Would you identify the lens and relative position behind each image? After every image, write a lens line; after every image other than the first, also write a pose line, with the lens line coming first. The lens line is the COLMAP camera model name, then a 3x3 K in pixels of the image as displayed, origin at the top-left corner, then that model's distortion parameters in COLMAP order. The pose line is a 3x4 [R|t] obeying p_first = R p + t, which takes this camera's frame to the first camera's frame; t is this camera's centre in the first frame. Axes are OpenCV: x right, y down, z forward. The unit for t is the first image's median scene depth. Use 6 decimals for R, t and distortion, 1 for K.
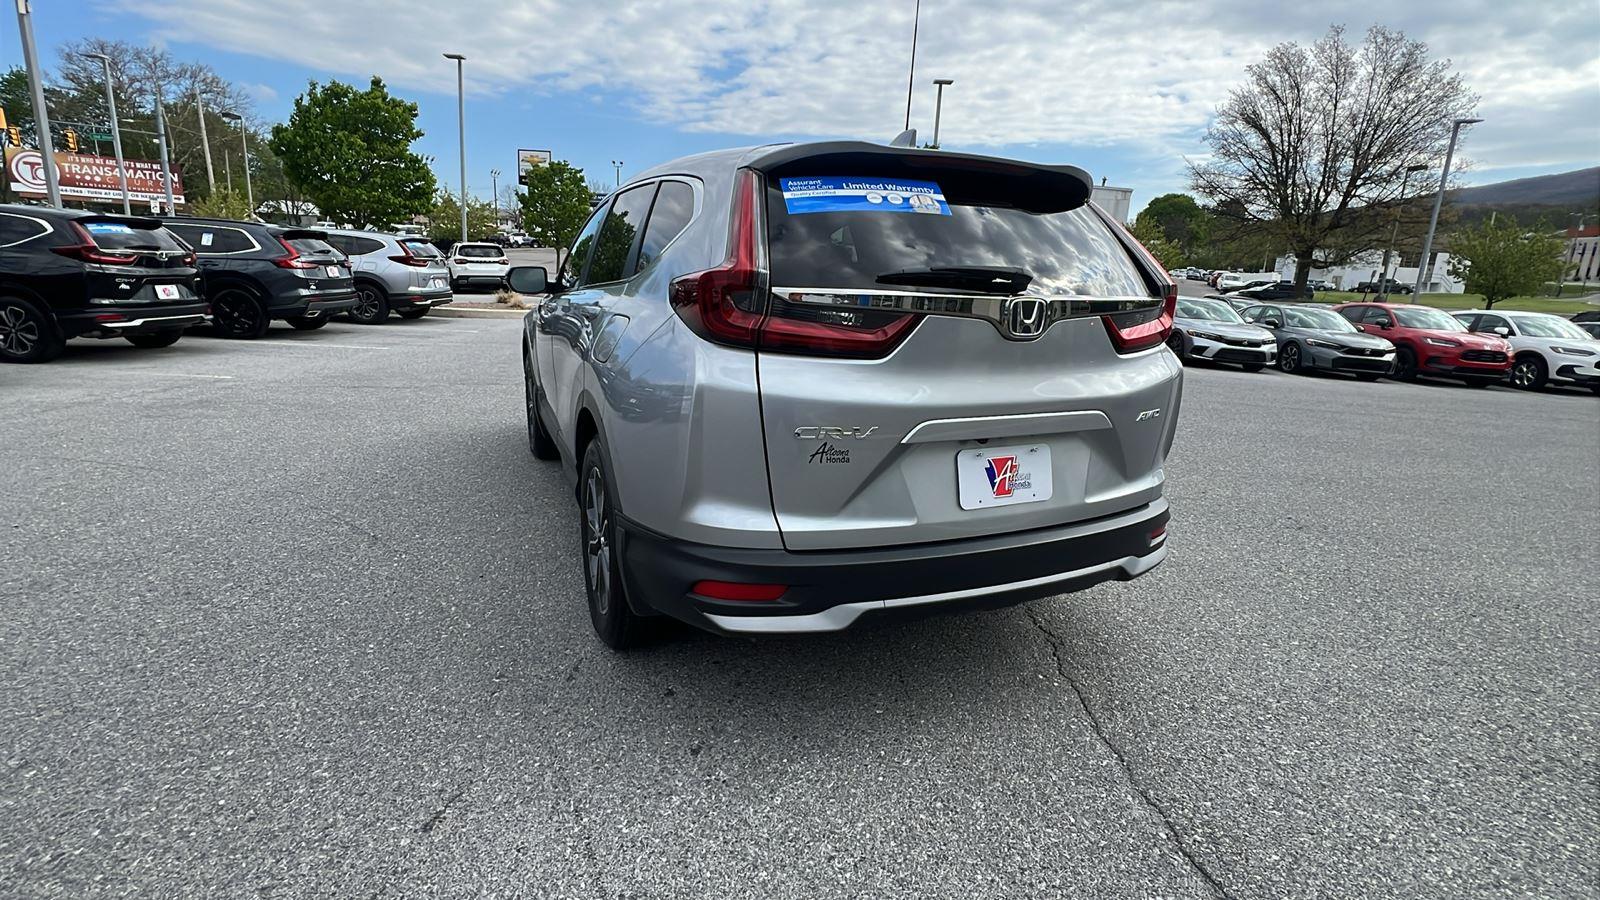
lens RADIAL K [[727.7, 0, 794.3], [0, 727.7, 453.8], [0, 0, 1]] dist [-0.002012, -0.000019]
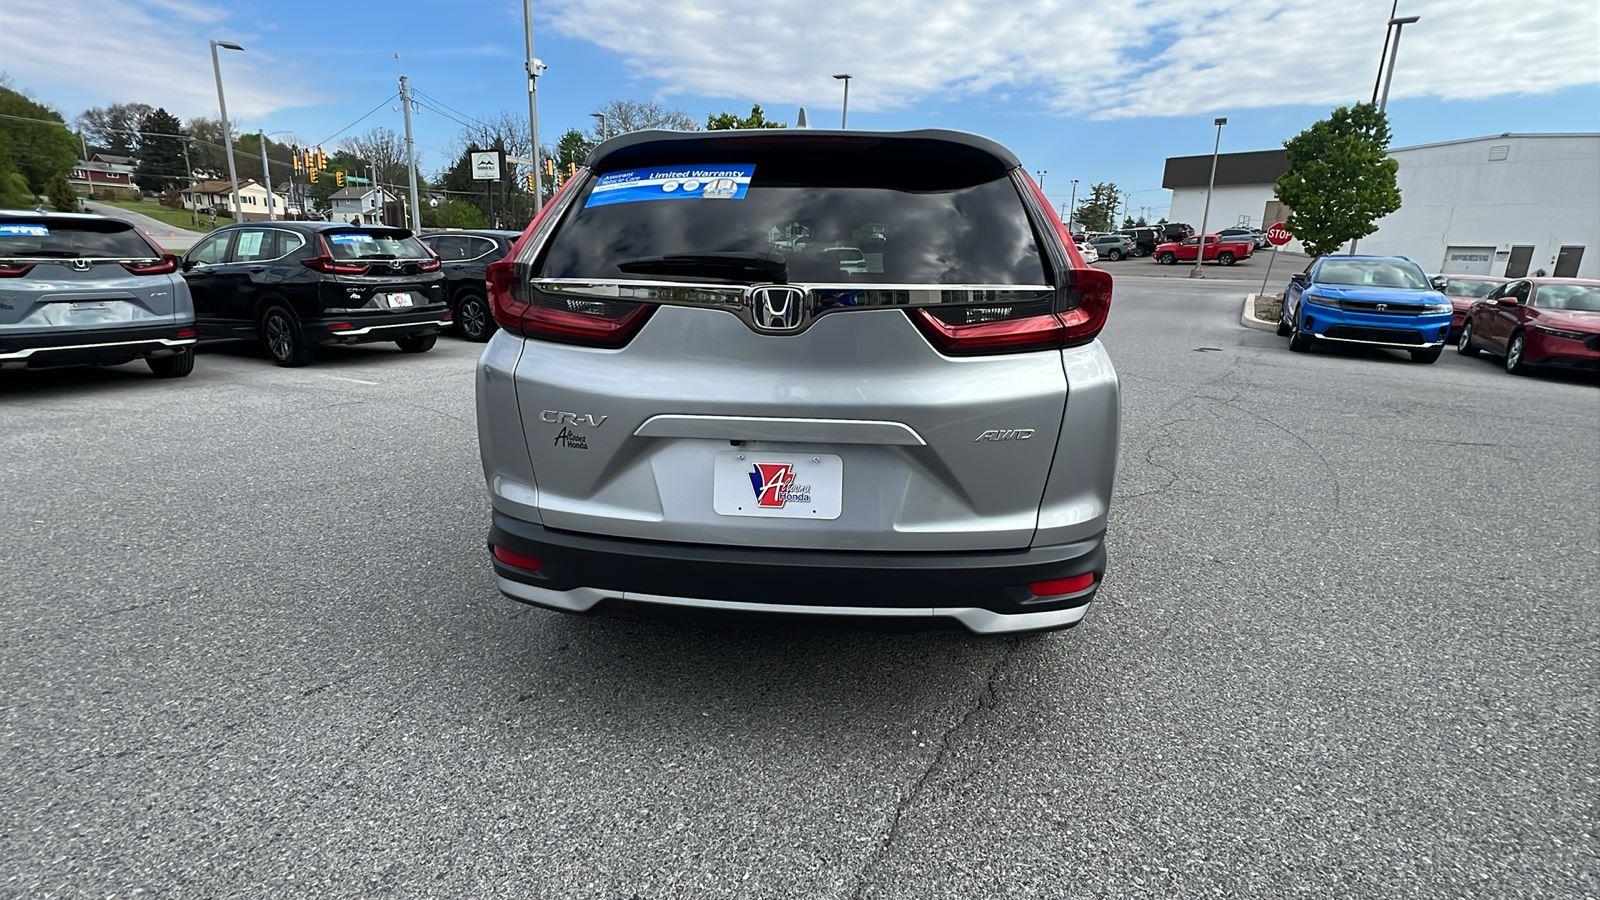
lens RADIAL K [[727.7, 0, 799.8], [0, 727.7, 452.9], [0, 0, 1]] dist [-0.002012, -0.000019]
pose [[0.876721, 0.100018, -0.470485, 0.624639], [-0.099968, 0.994672, 0.025168, -0.029409], [0.470495, 0.024968, 0.882049, 0.184263]]
